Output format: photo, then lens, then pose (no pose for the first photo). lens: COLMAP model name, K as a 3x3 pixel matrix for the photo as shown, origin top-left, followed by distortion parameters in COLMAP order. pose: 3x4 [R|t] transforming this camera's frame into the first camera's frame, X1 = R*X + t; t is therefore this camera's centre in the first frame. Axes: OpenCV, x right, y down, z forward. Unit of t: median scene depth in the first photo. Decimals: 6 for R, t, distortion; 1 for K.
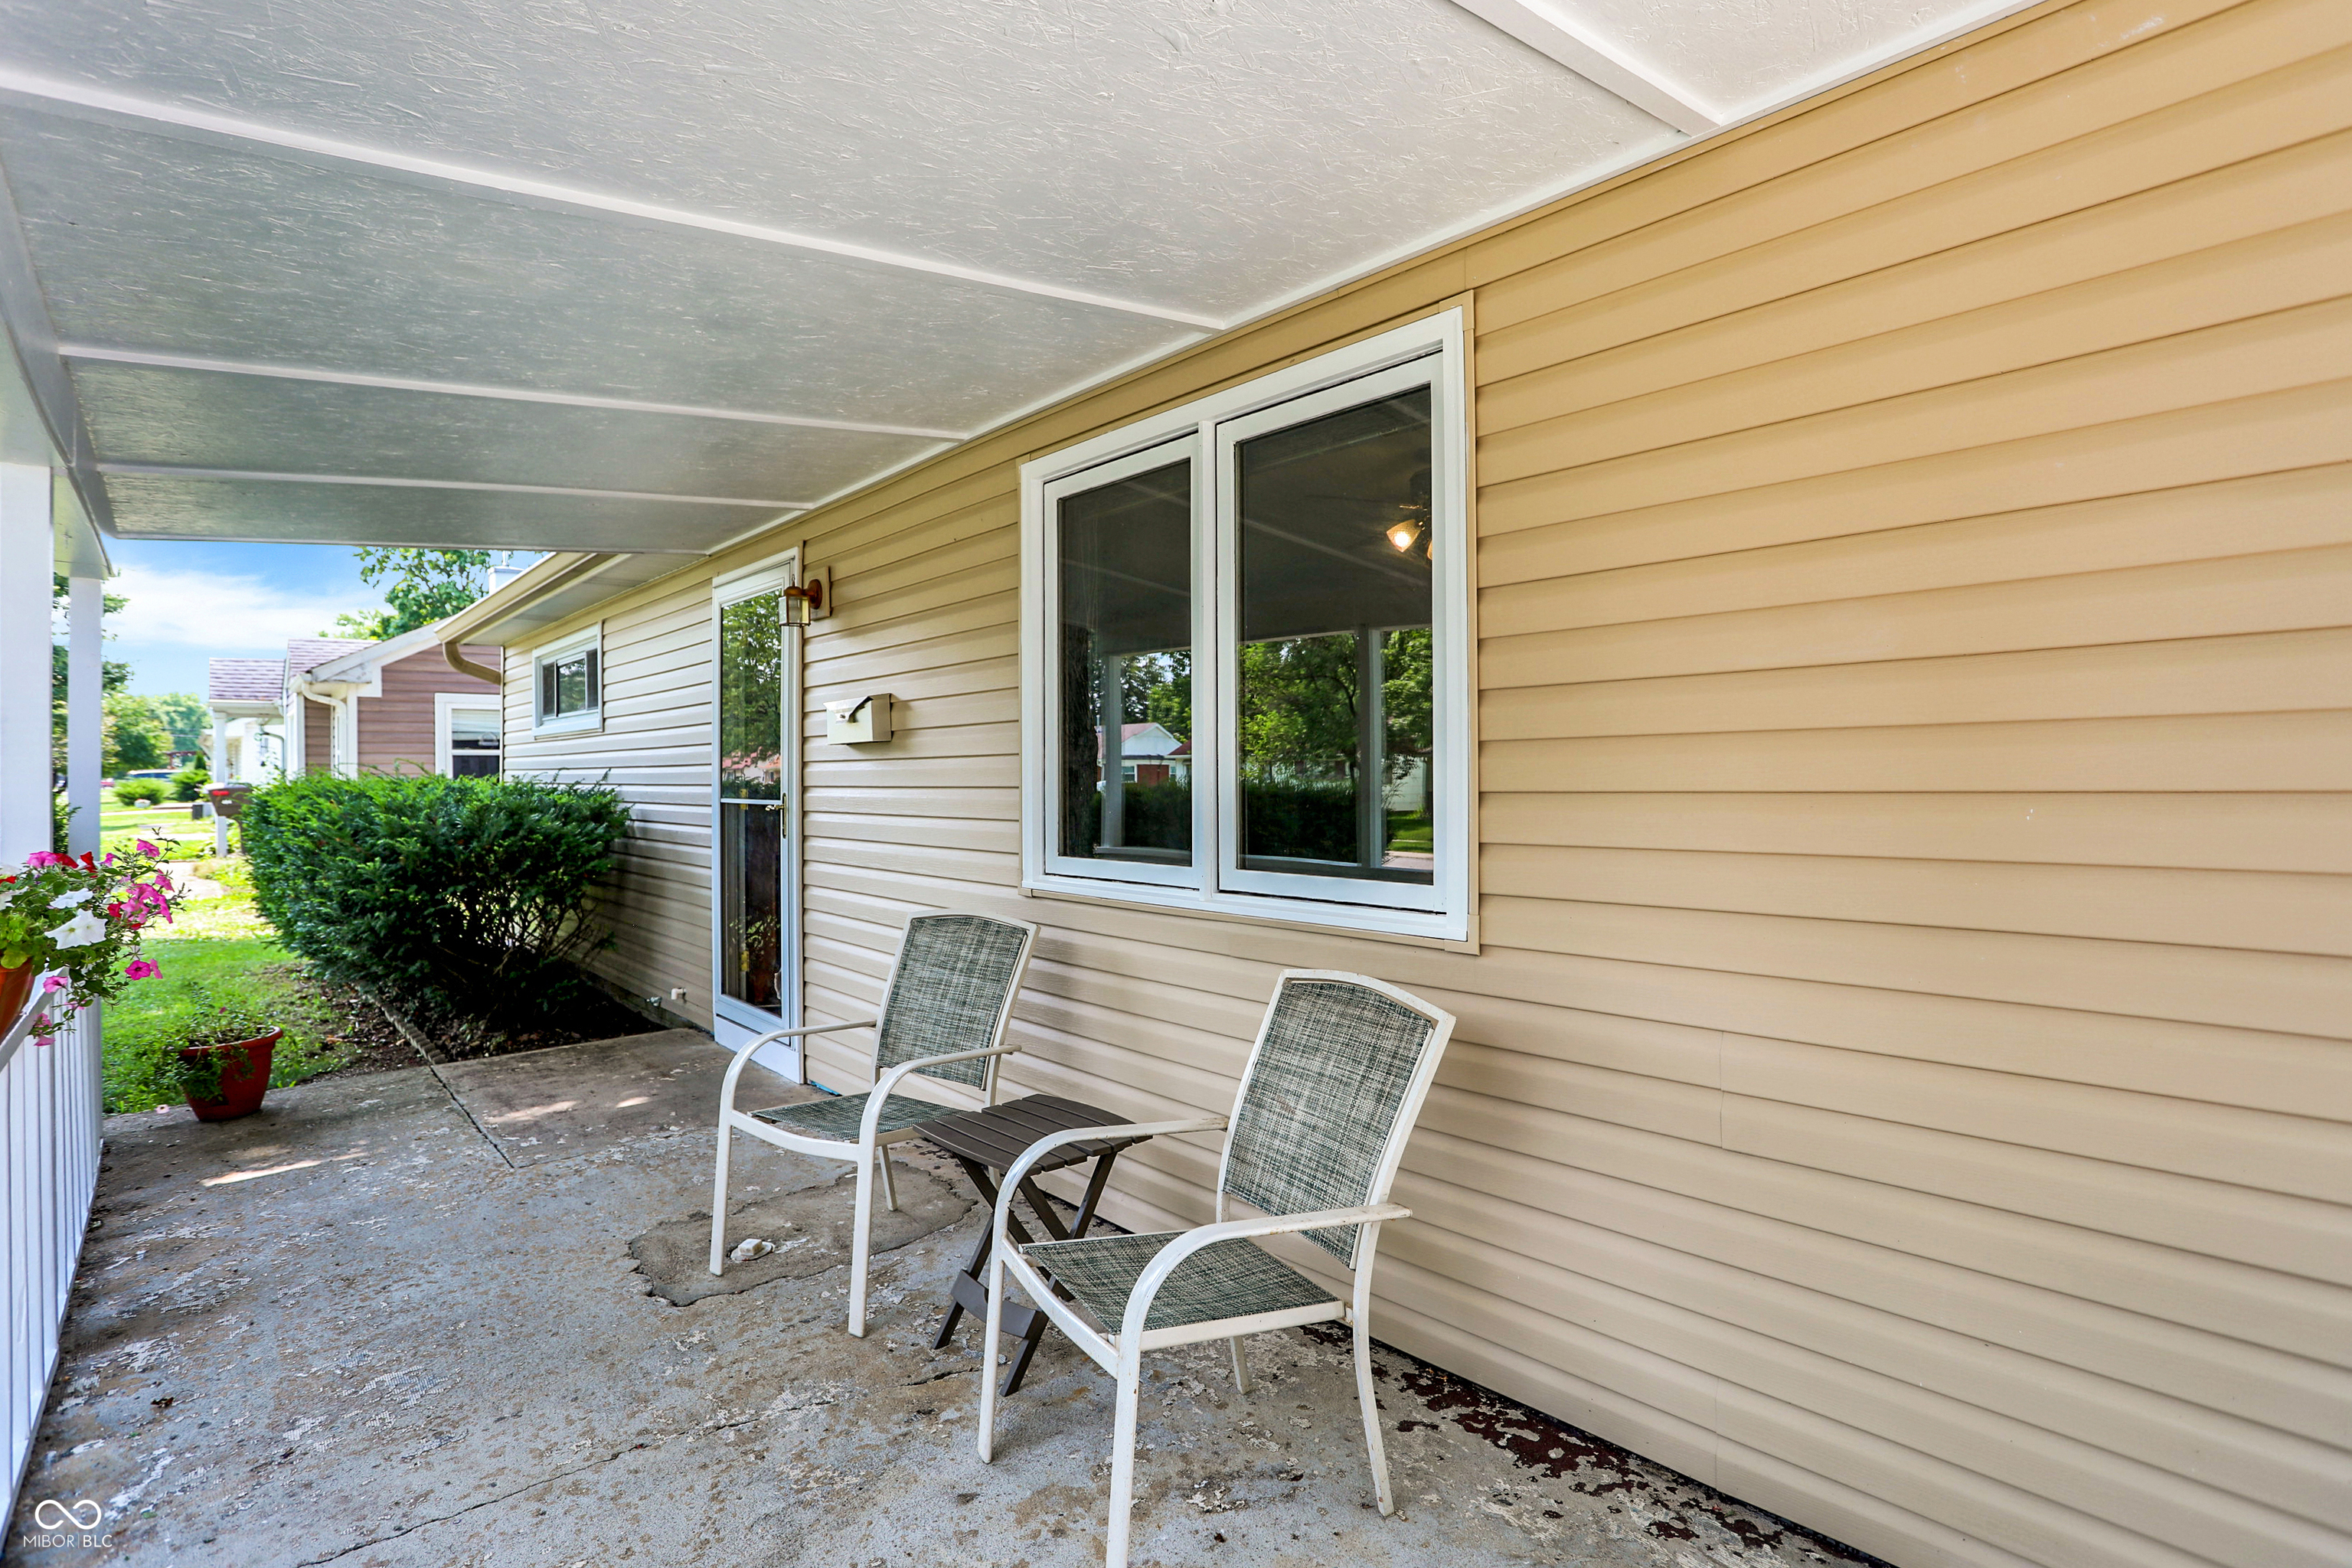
lens RADIAL K [[1180.8, 0, 1129.4], [0, 1180.8, 784.7], [0, 0, 1]] dist [-0.020397, 0.003936]
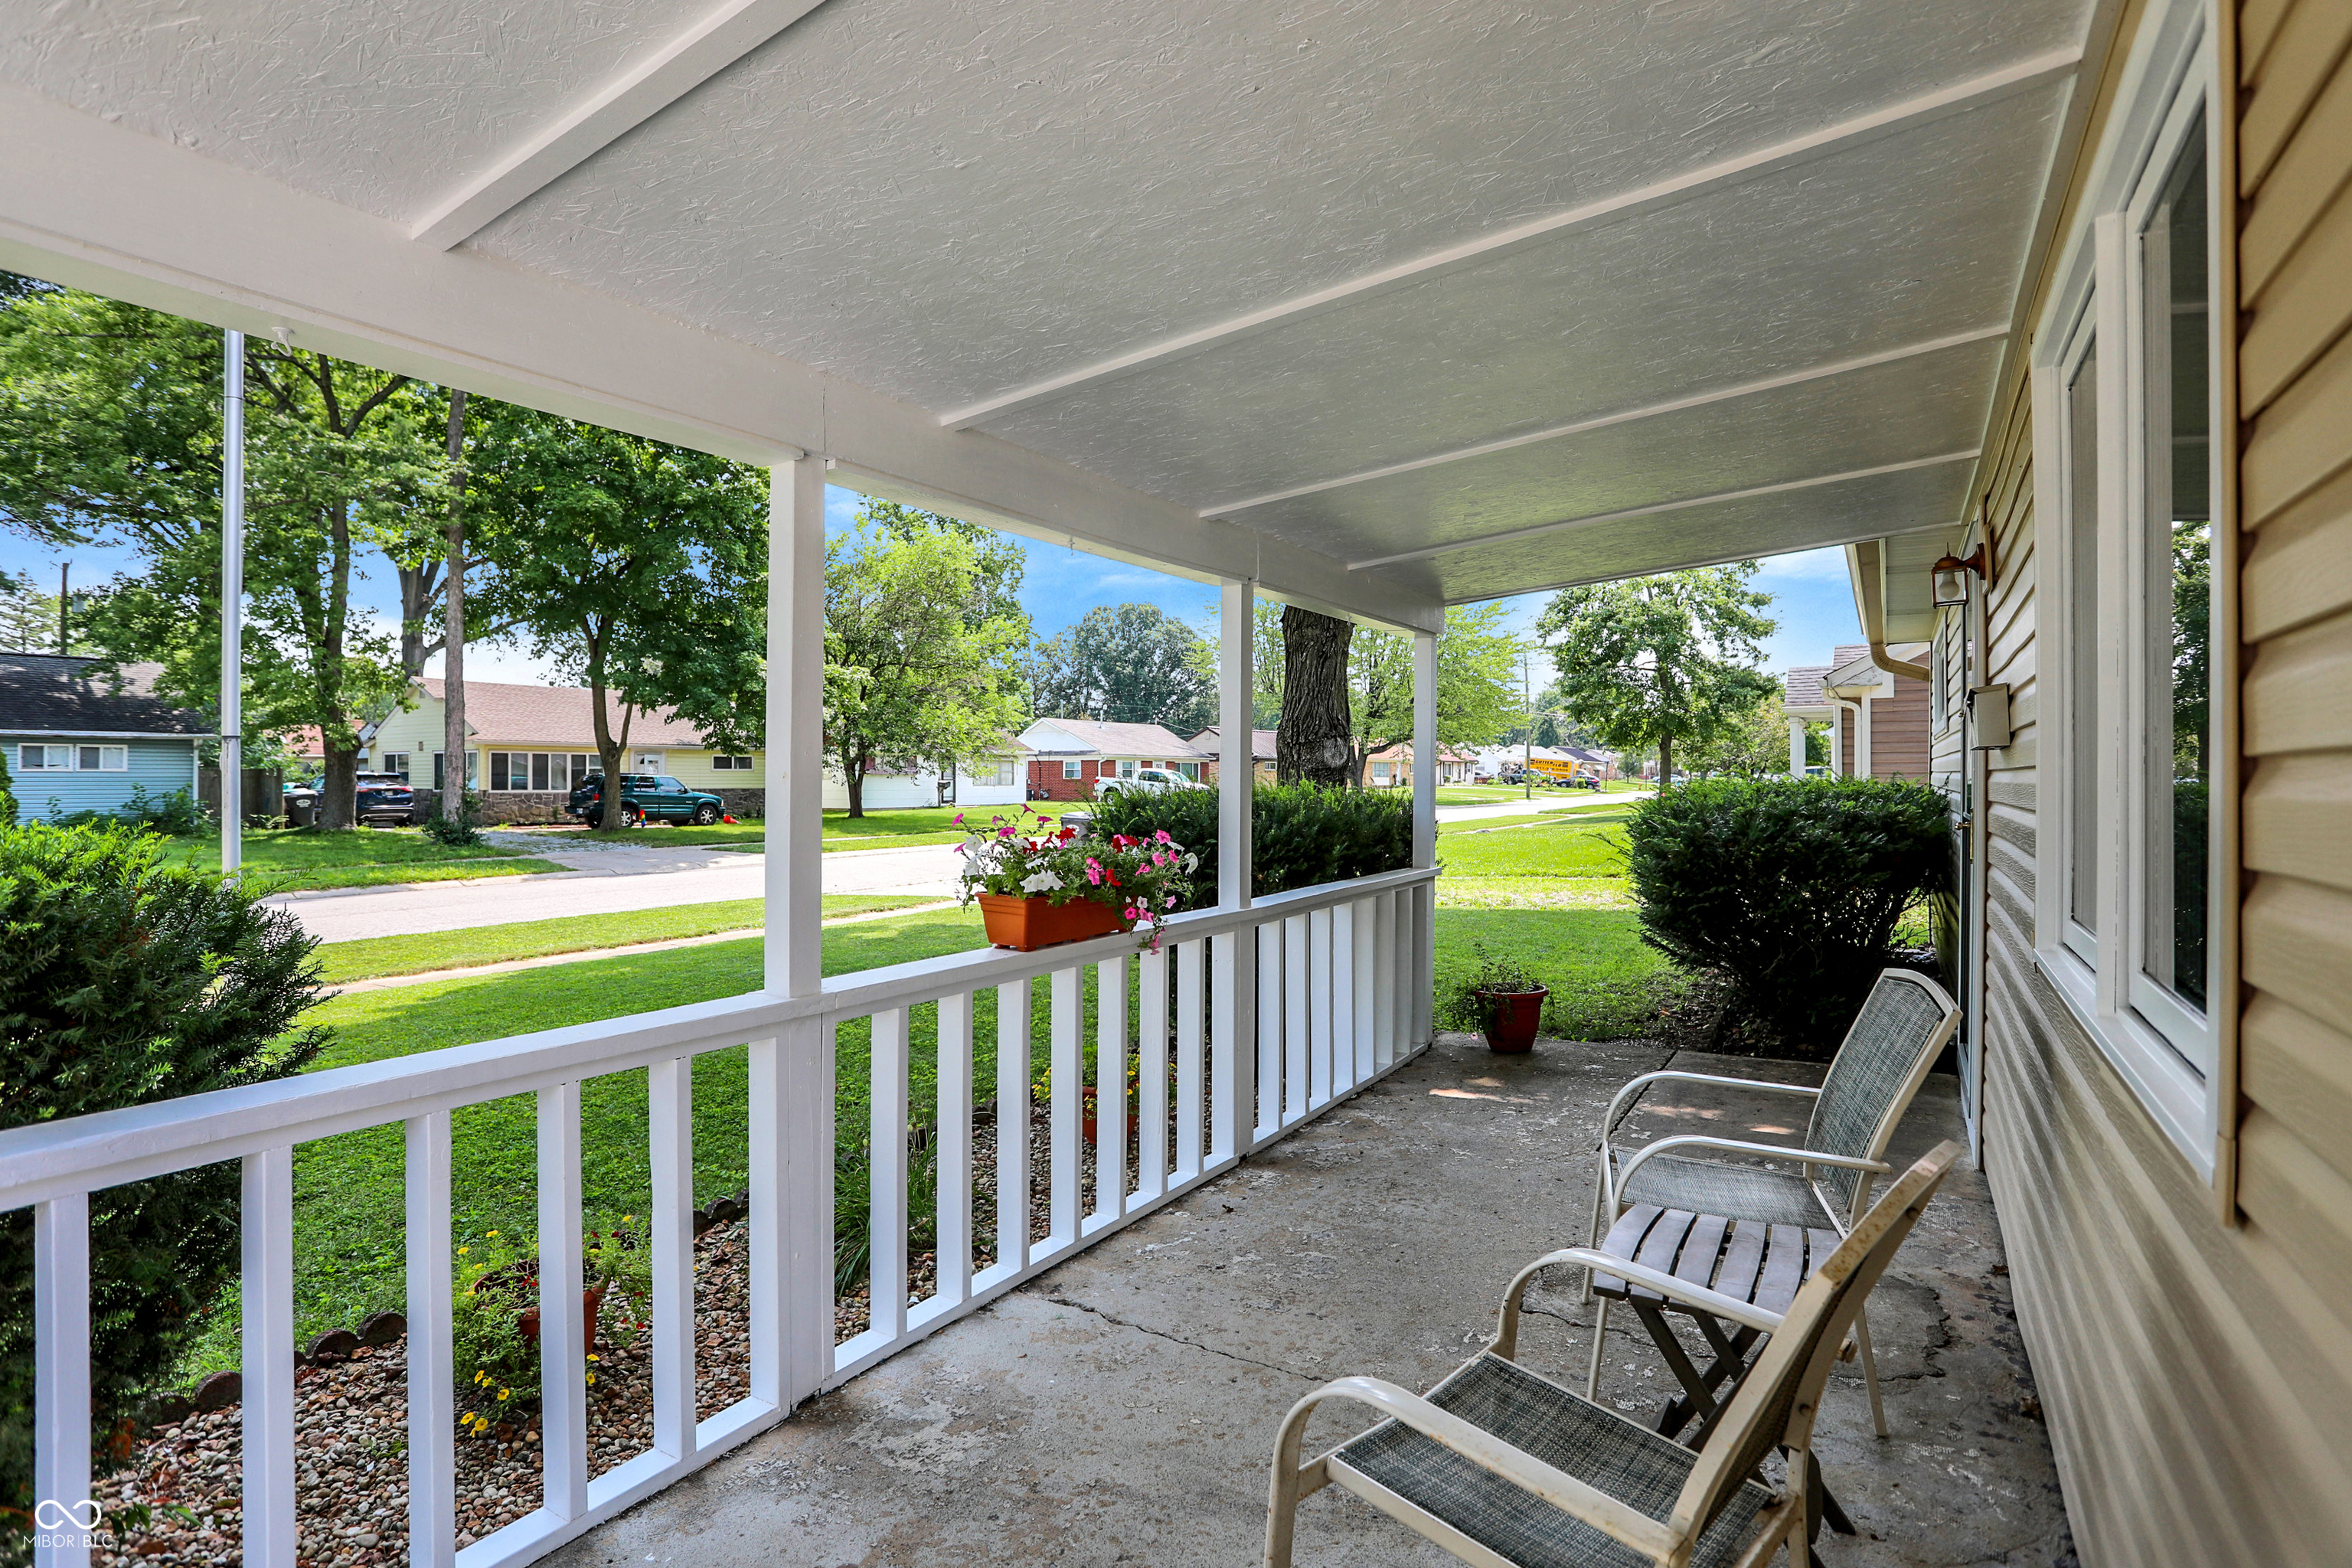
lens RADIAL K [[1180.8, 0, 1180.6], [0, 1180.8, 783.4], [0, 0, 1]] dist [-0.020397, 0.003936]
pose [[0.338702, 0.012009, -0.940817, 0.413947], [-0.008529, 0.999917, 0.009693, -0.019915], [0.940855, 0.004741, 0.338776, 0.318782]]
